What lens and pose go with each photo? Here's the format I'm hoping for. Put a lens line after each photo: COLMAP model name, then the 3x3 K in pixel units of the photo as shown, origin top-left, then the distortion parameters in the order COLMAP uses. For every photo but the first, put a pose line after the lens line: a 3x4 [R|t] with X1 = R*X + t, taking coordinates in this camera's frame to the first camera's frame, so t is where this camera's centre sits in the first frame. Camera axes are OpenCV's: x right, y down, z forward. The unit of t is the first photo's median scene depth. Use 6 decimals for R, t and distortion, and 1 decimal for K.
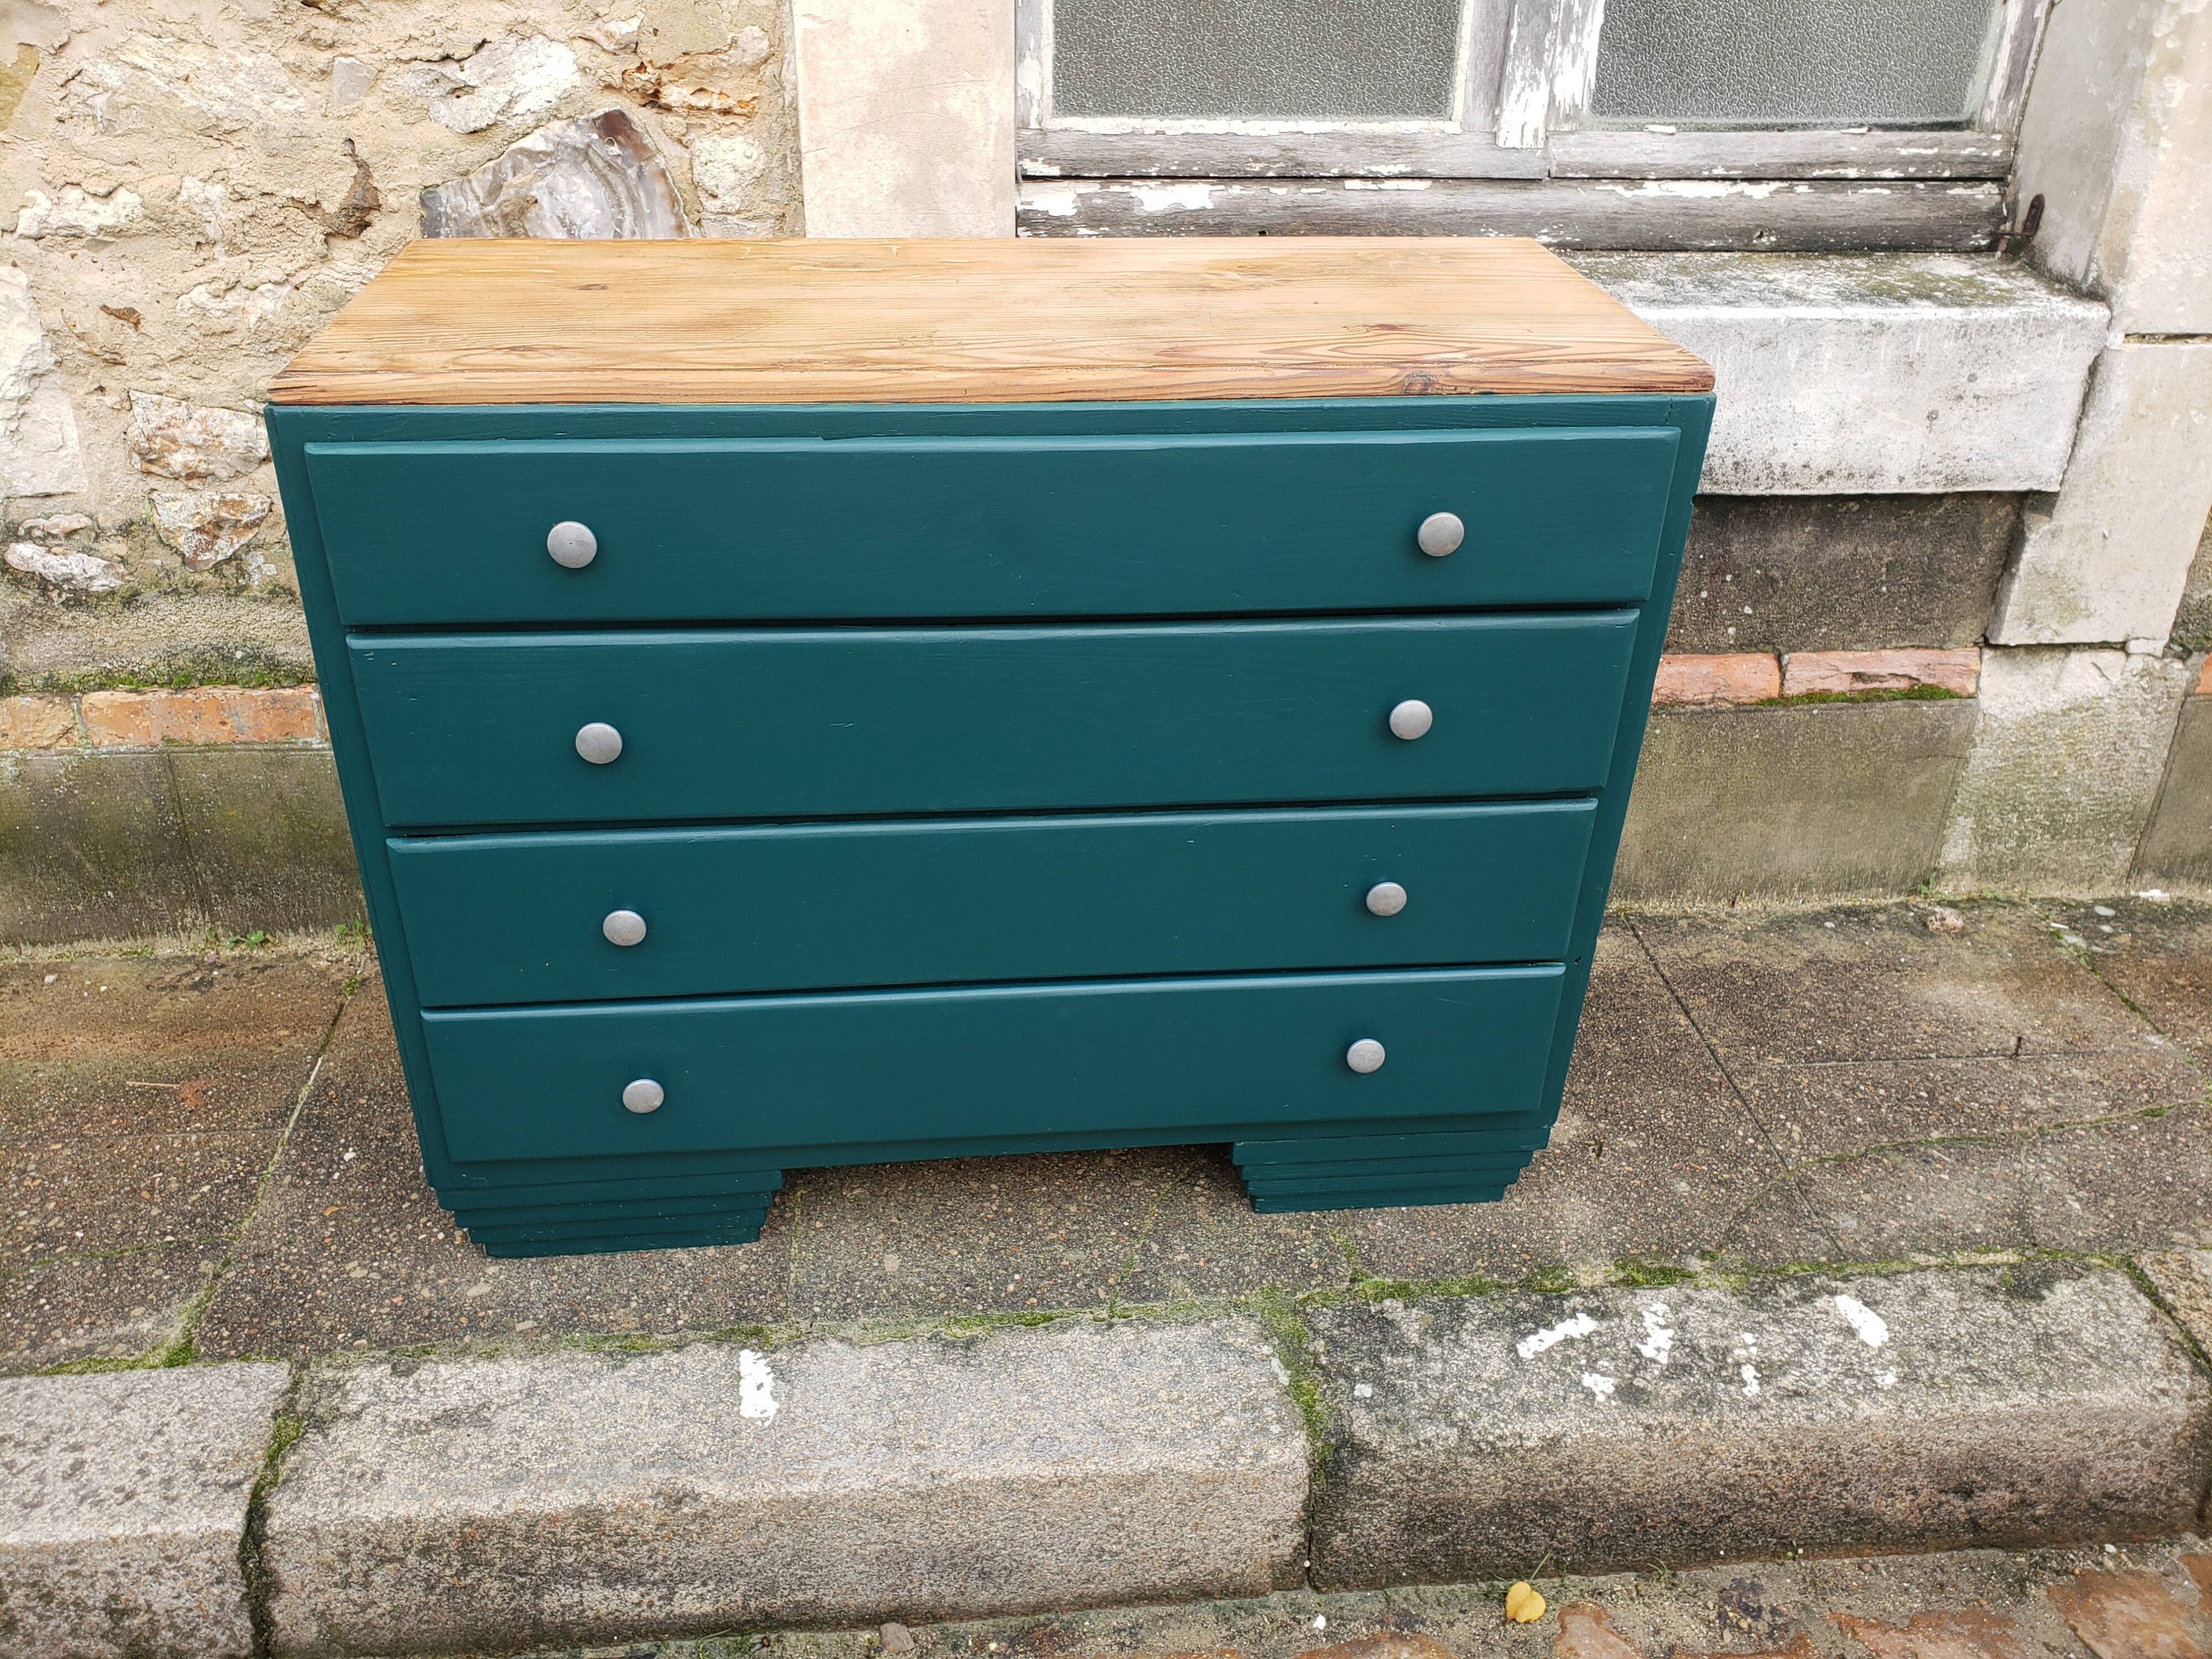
lens RADIAL K [[1735.3, 0, 1080.2], [0, 1735.3, 809.0], [0, 0, 1]] dist [-0.033567, 0.081093]
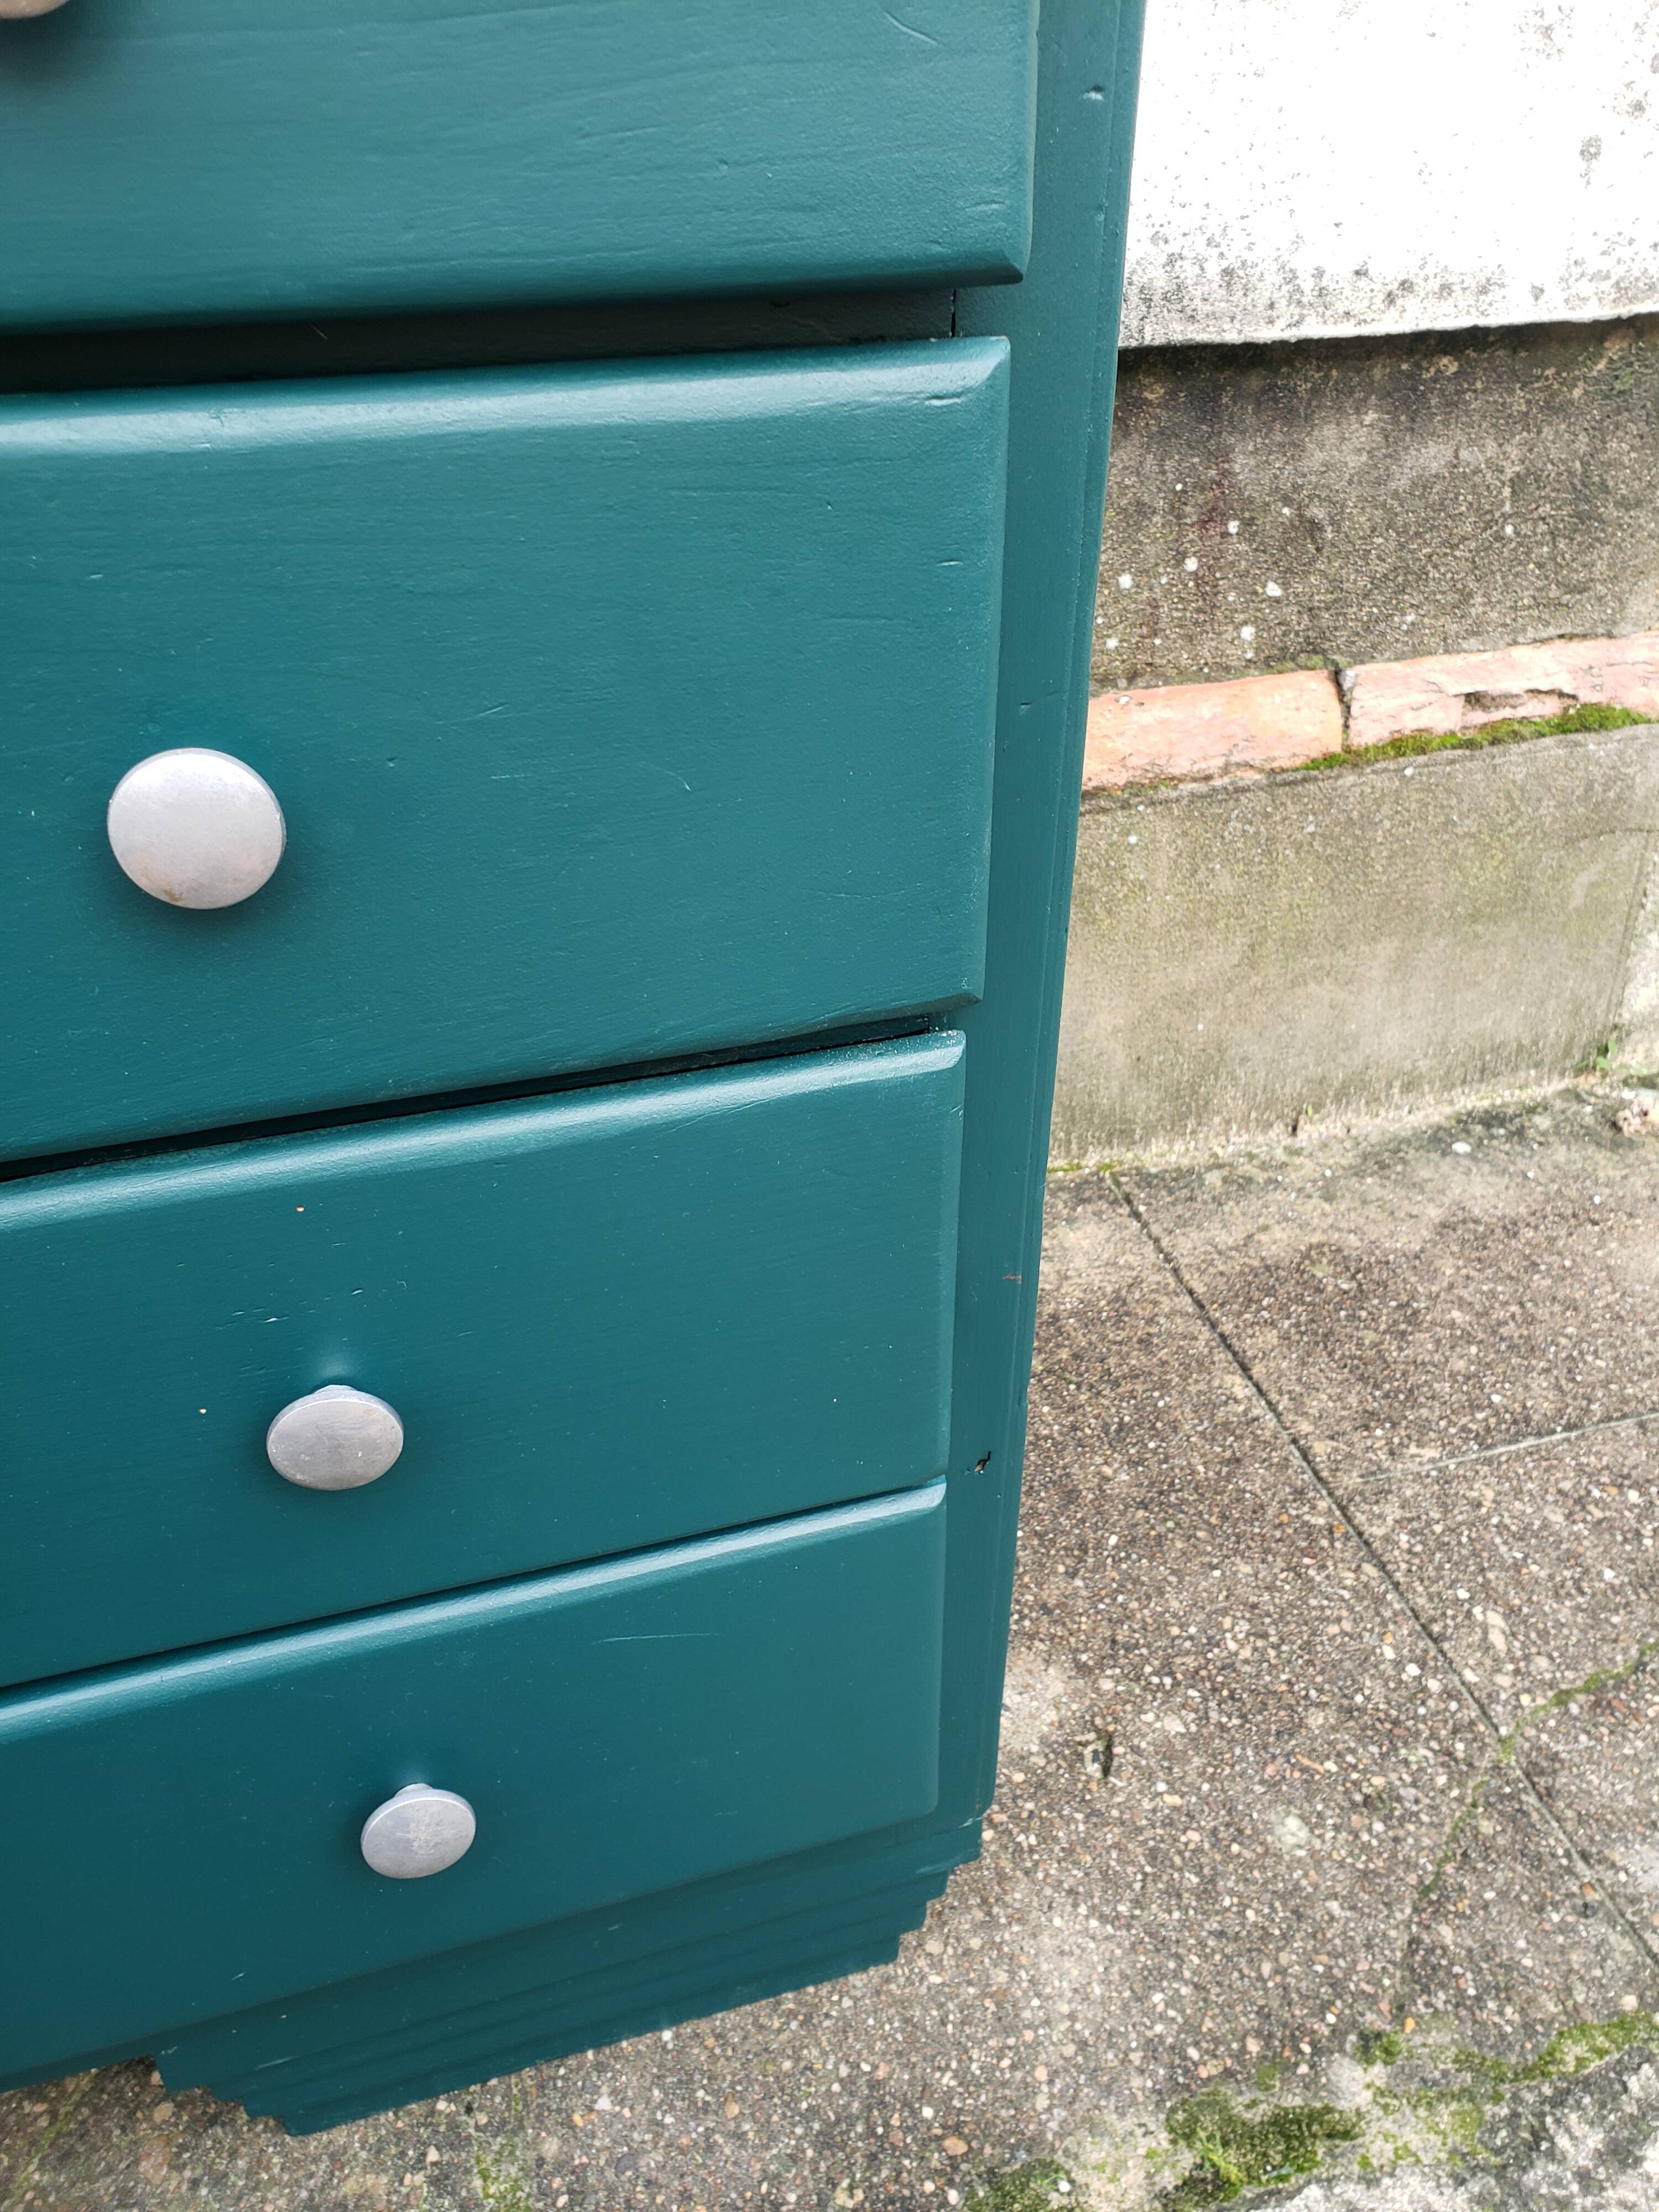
lens RADIAL K [[1755.5, 0, 837.5], [0, 1755.5, 1062.3], [0, 0, 1]] dist [-0.047947, 0.086301]
pose [[0.983068, -0.120685, 0.137885, 0.199298], [0.115107, 0.992204, 0.047768, -0.015402], [-0.142575, -0.031088, 0.989296, 0.591241]]
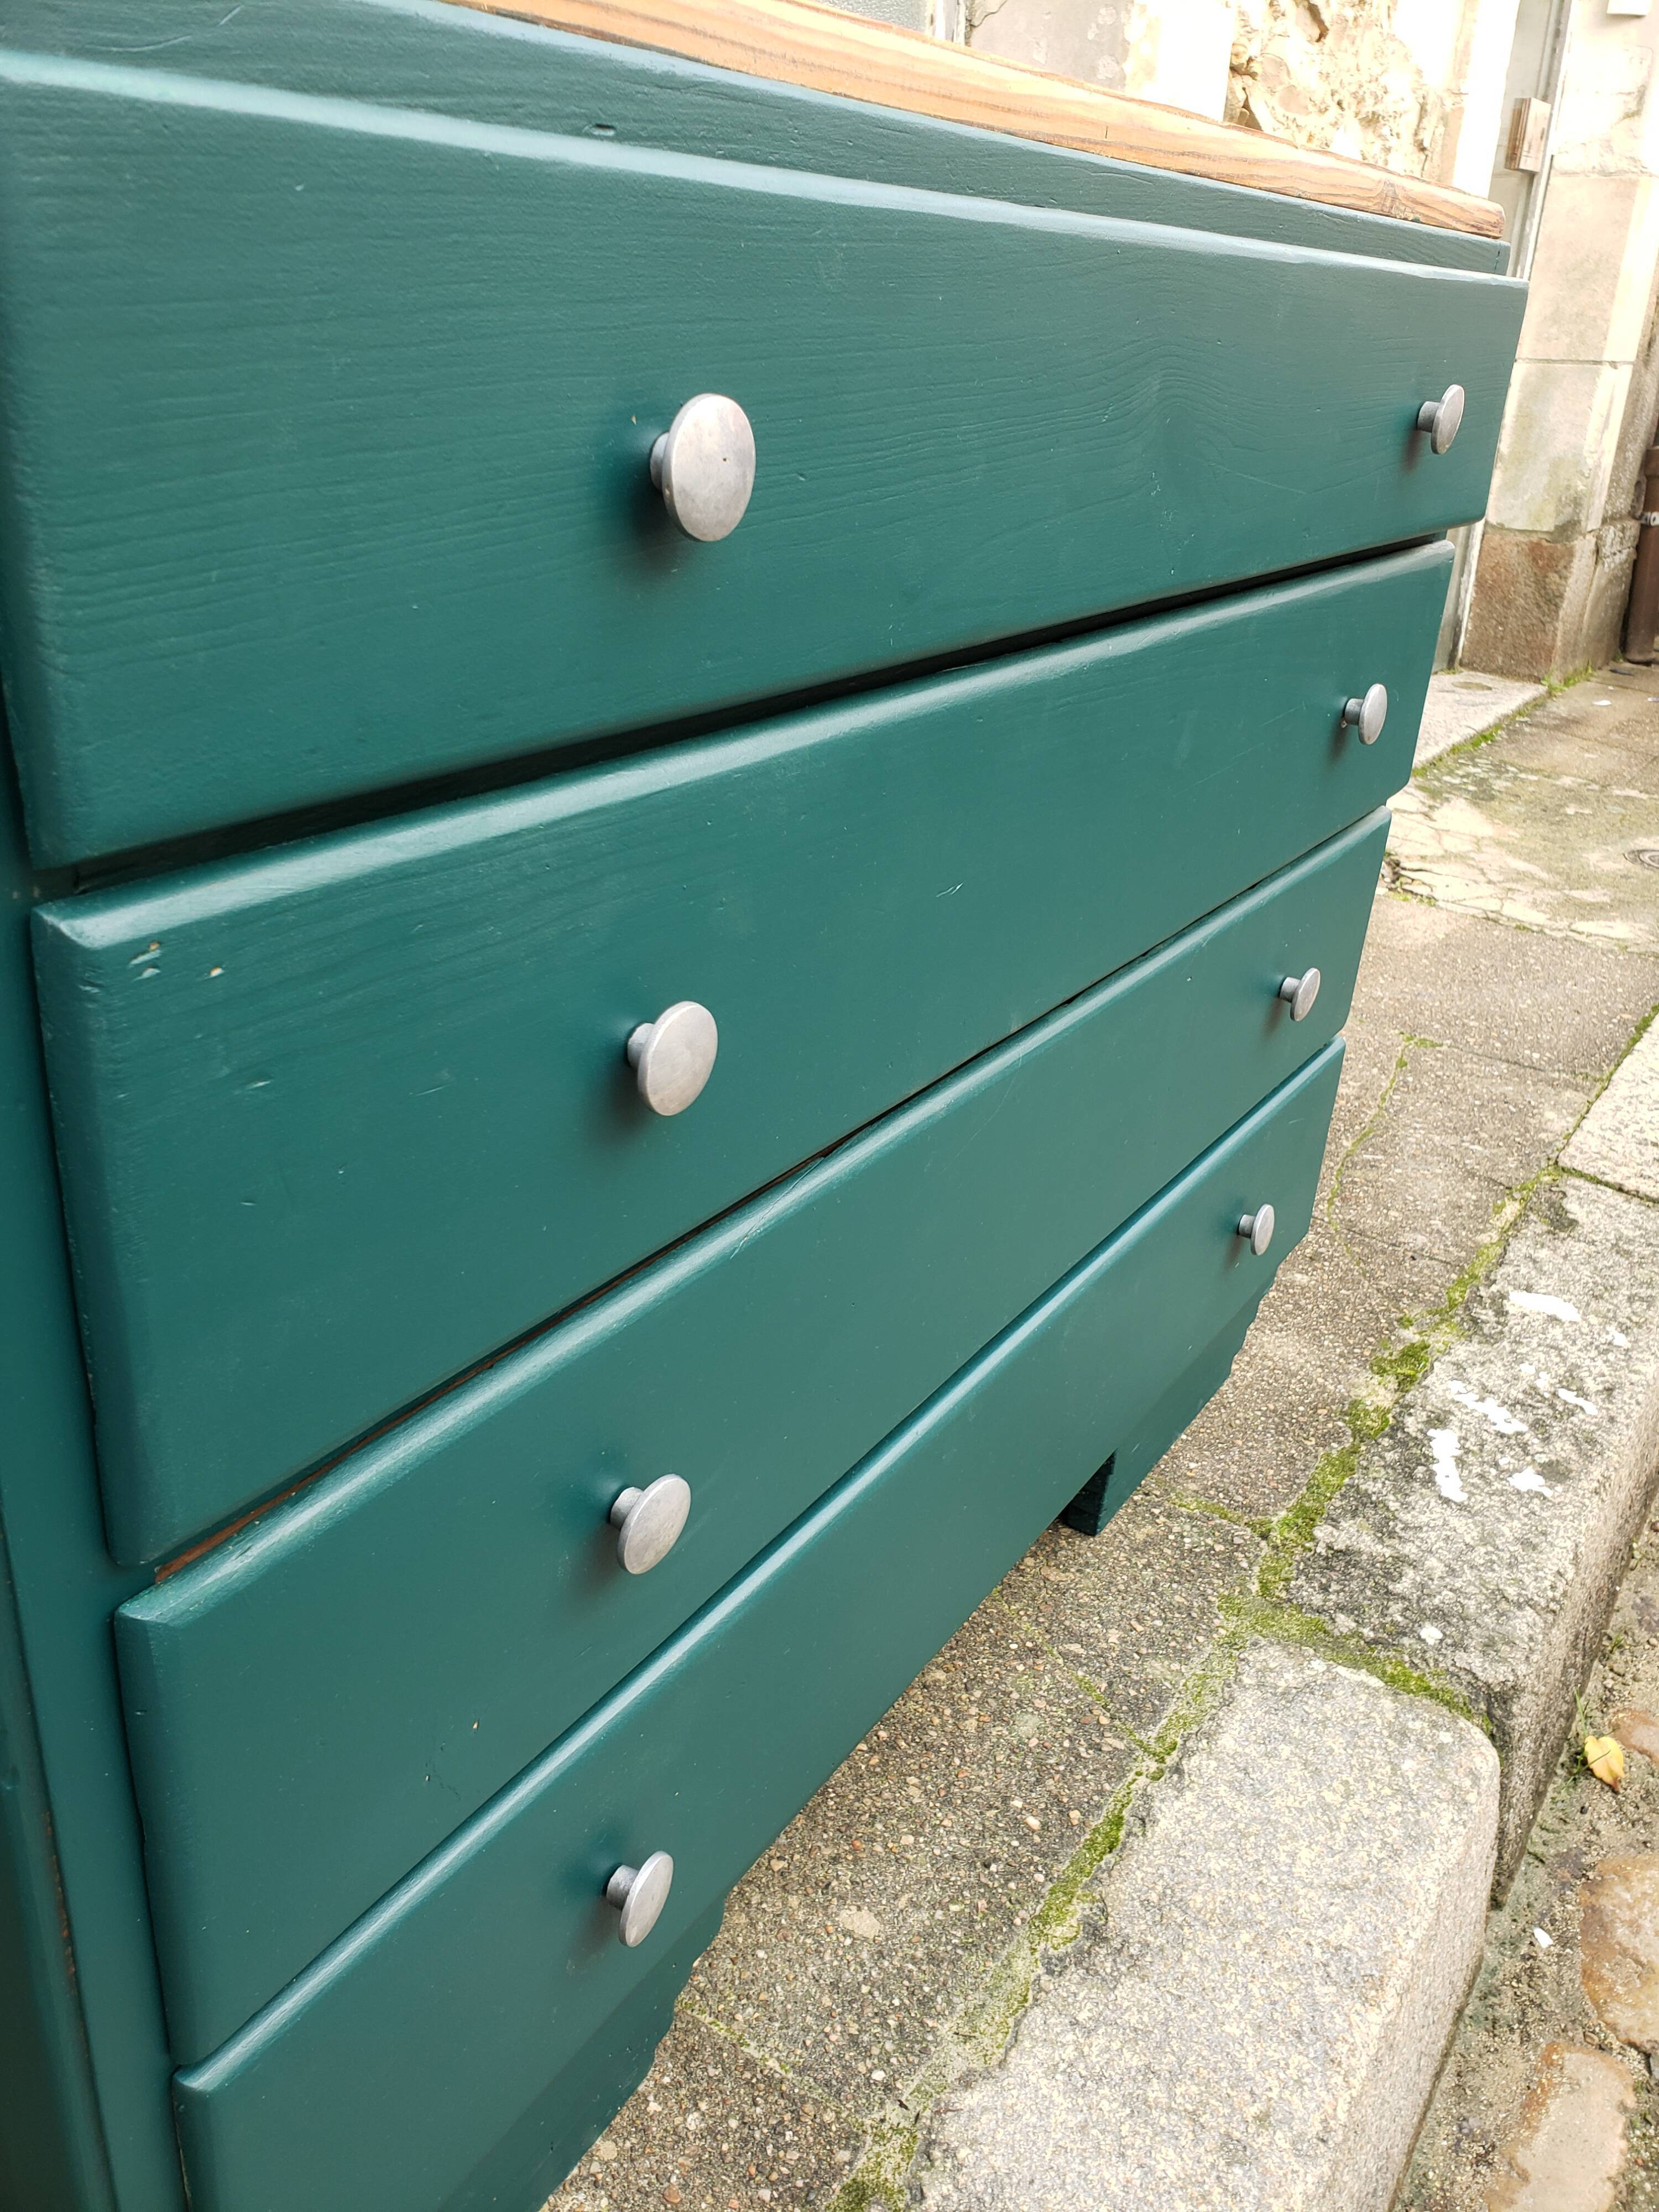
lens RADIAL K [[1745.3, 0, 854.3], [0, 1745.3, 1102.7], [0, 0, 1]] dist [-0.030067, 0.071218]
pose [[0.623548, -0.313725, 0.716076, -0.411254], [0.337226, 0.934290, 0.115677, -0.045802], [-0.705313, 0.169350, 0.688371, 0.551068]]
